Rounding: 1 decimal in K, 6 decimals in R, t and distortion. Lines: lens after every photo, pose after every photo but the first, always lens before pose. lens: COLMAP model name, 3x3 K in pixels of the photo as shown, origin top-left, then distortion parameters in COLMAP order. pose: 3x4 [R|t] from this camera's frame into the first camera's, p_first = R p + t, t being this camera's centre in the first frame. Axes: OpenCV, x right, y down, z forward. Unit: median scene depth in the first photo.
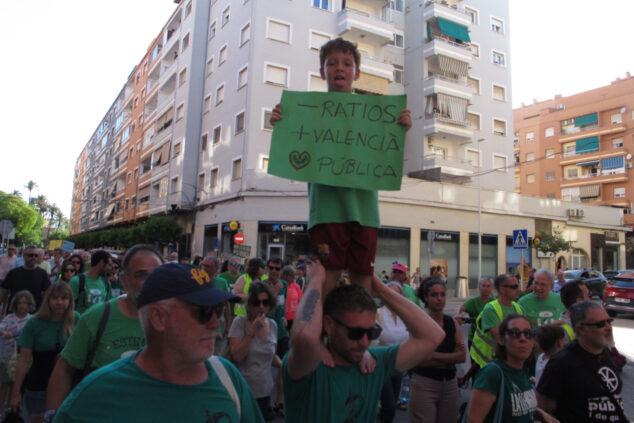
lens RADIAL K [[541.7, 0, 309.2], [0, 541.7, 190.4], [0, 0, 1]] dist [-0.147166, 0.113135]
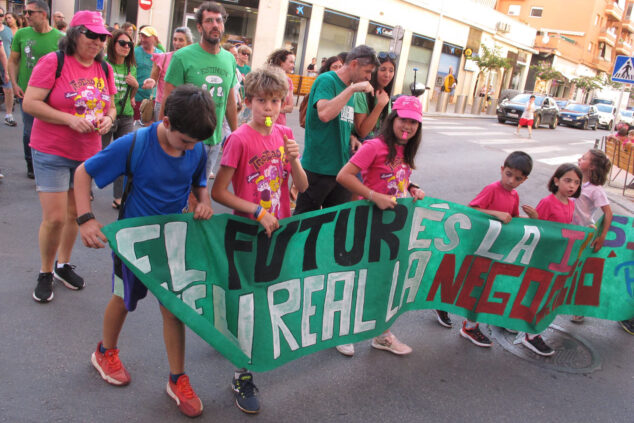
lens RADIAL K [[541.7, 0, 319.3], [0, 541.7, 196.7], [0, 0, 1]] dist [-0.147166, 0.113135]
pose [[0.940716, 0.027021, 0.338116, -0.109609], [-0.160711, 0.913338, 0.374146, 0.021044], [-0.298705, -0.406304, 0.863535, 0.171635]]
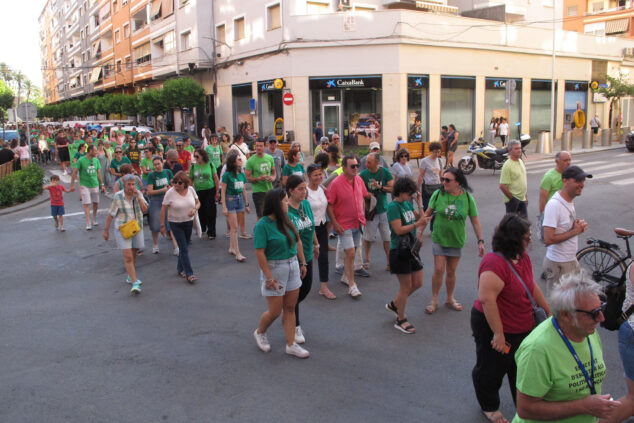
lens RADIAL K [[541.7, 0, 312.1], [0, 541.7, 196.7], [0, 0, 1]] dist [-0.147166, 0.113135]
pose [[0.996546, -0.069015, 0.046188, -0.109728], [0.052728, 0.955531, 0.290139, -0.007292], [-0.064158, -0.286701, 0.955869, 0.098749]]
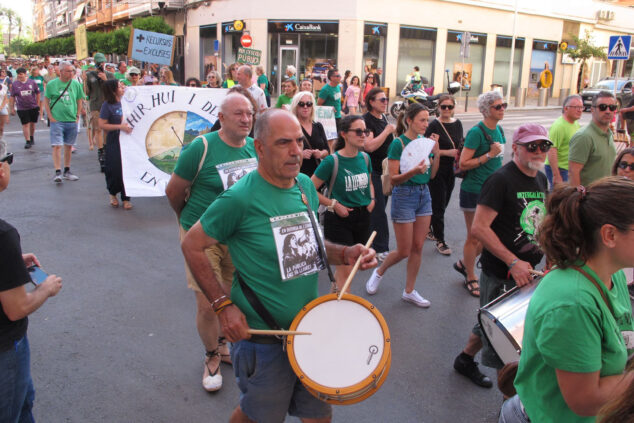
lens RADIAL K [[541.7, 0, 316.9], [0, 541.7, 198.3], [0, 0, 1]] dist [-0.147166, 0.113135]
pose [[0.998209, -0.021972, 0.055641, -0.053694], [-0.000282, 0.928373, 0.371650, 0.003650], [-0.059822, -0.371000, 0.926704, 0.074602]]
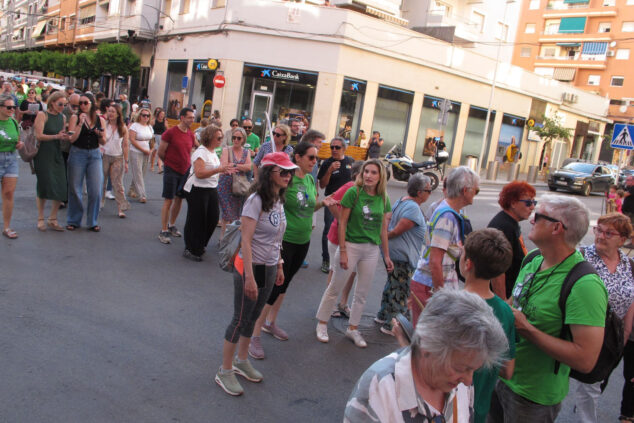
lens RADIAL K [[541.7, 0, 314.1], [0, 541.7, 196.8], [0, 0, 1]] dist [-0.147166, 0.113135]
pose [[0.984242, 0.085657, 0.154693, -0.076121], [-0.126797, 0.951647, 0.279804, 0.007130], [-0.123246, -0.295009, 0.947512, 0.114769]]
